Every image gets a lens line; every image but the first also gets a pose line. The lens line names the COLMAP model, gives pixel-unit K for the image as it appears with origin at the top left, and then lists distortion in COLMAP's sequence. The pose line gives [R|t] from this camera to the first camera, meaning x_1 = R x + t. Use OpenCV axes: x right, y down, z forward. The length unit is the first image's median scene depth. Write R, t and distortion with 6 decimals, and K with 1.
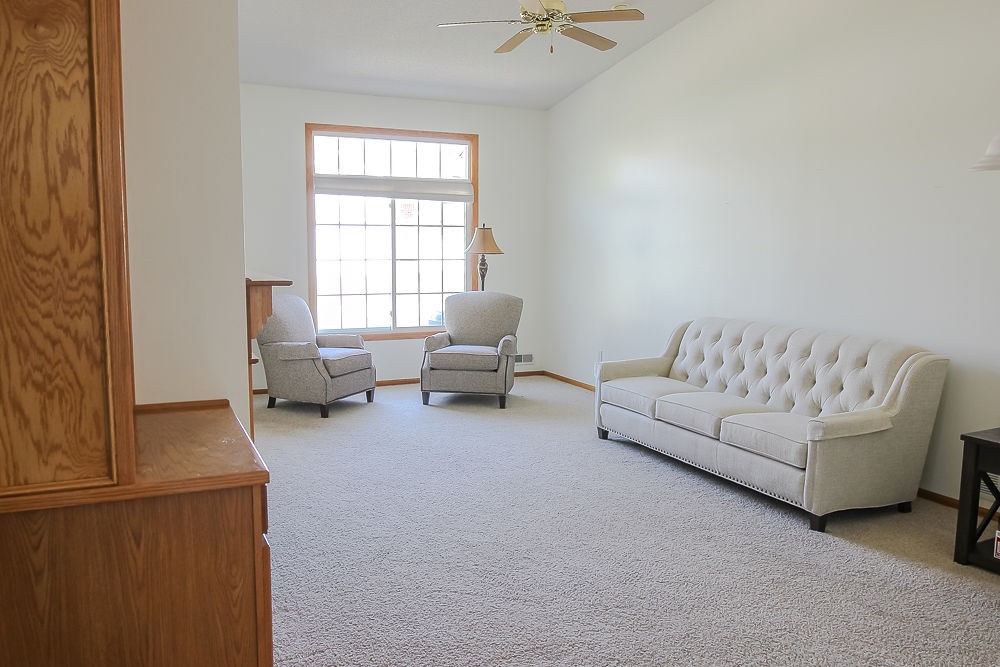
lens RADIAL K [[770.0, 0, 496.8], [0, 770.0, 328.3], [0, 0, 1]] dist [-0.024916, -0.007709]
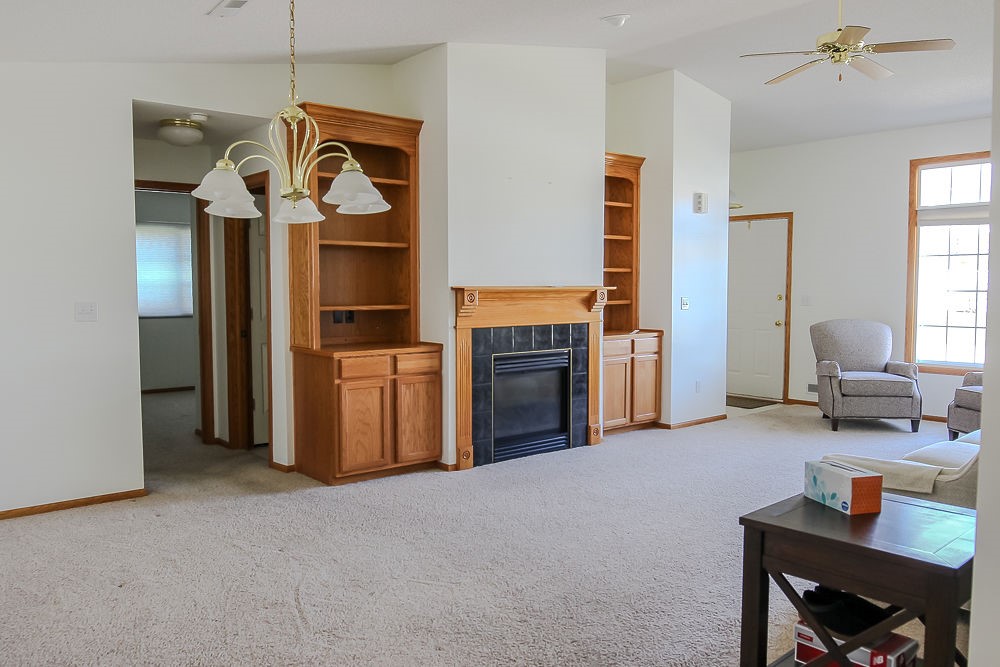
lens RADIAL K [[770.0, 0, 499.6], [0, 770.0, 332.2], [0, 0, 1]] dist [-0.024916, -0.007709]
pose [[0.270293, 0.050666, -0.961444, 0.620616], [-0.101551, 0.994544, 0.023862, -0.001882], [0.957407, 0.091186, 0.273964, 0.201763]]
